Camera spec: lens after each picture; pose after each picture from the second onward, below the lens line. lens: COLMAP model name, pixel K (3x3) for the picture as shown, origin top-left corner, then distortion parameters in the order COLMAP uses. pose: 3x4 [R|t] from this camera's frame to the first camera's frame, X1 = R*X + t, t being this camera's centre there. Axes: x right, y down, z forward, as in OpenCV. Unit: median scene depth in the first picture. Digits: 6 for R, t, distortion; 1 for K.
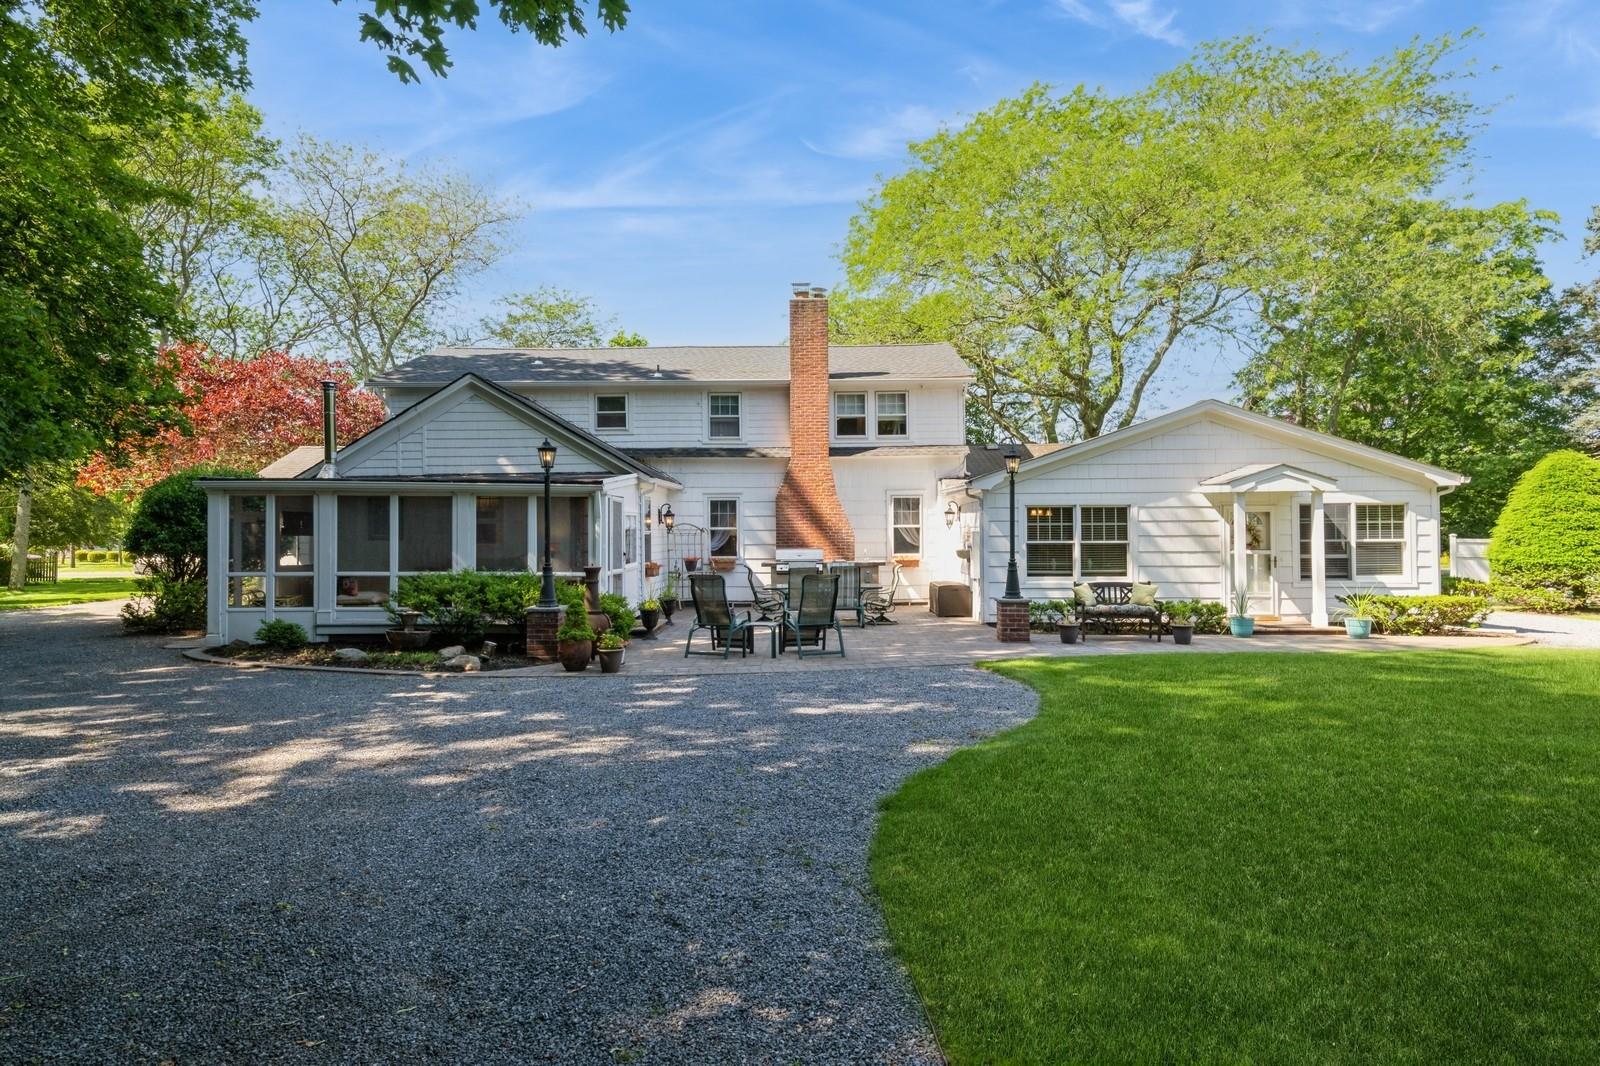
lens RADIAL K [[1035.5, 0, 800.0], [0, 1035.5, 533.0], [0, 0, 1]] dist [-0.000065, 0.000066]
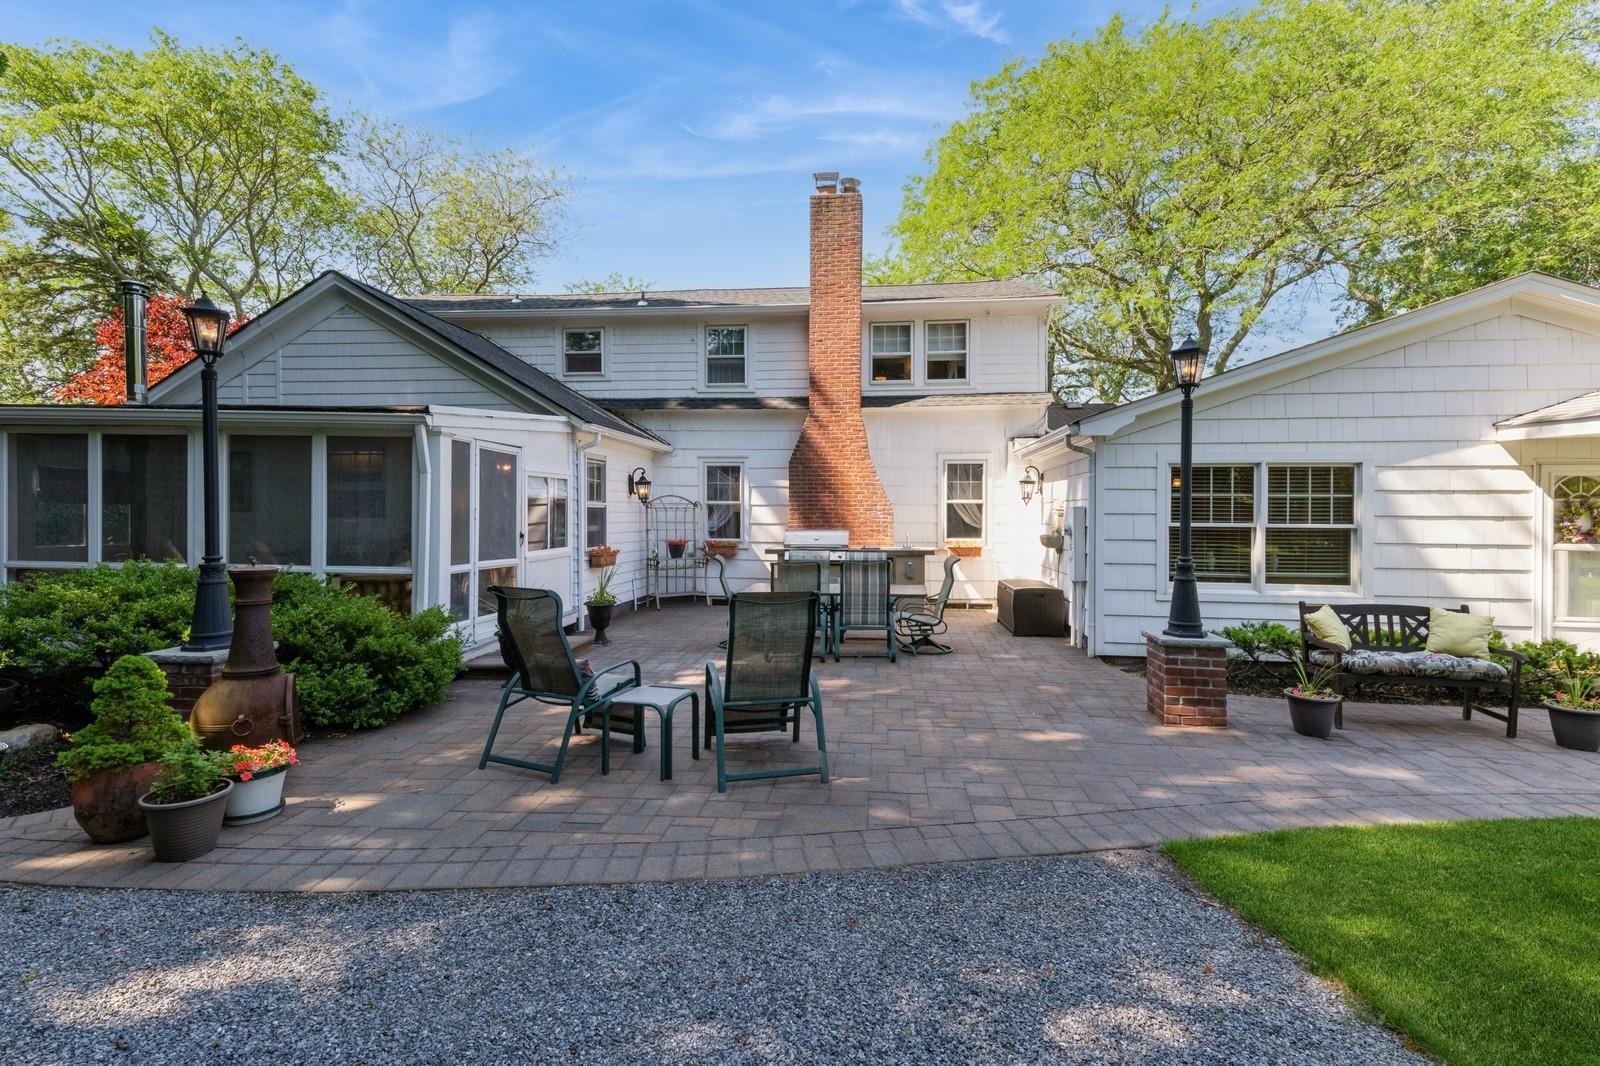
lens RADIAL K [[795.5, 0, 796.6], [0, 795.5, 520.2], [0, 0, 1]] dist [0.054257, 0.000068]
pose [[0.995277, 0.011794, -0.096360, 0.038619], [-0.011275, 0.999919, 0.005919, 0.004850], [0.096422, -0.004805, 0.995329, 0.422233]]
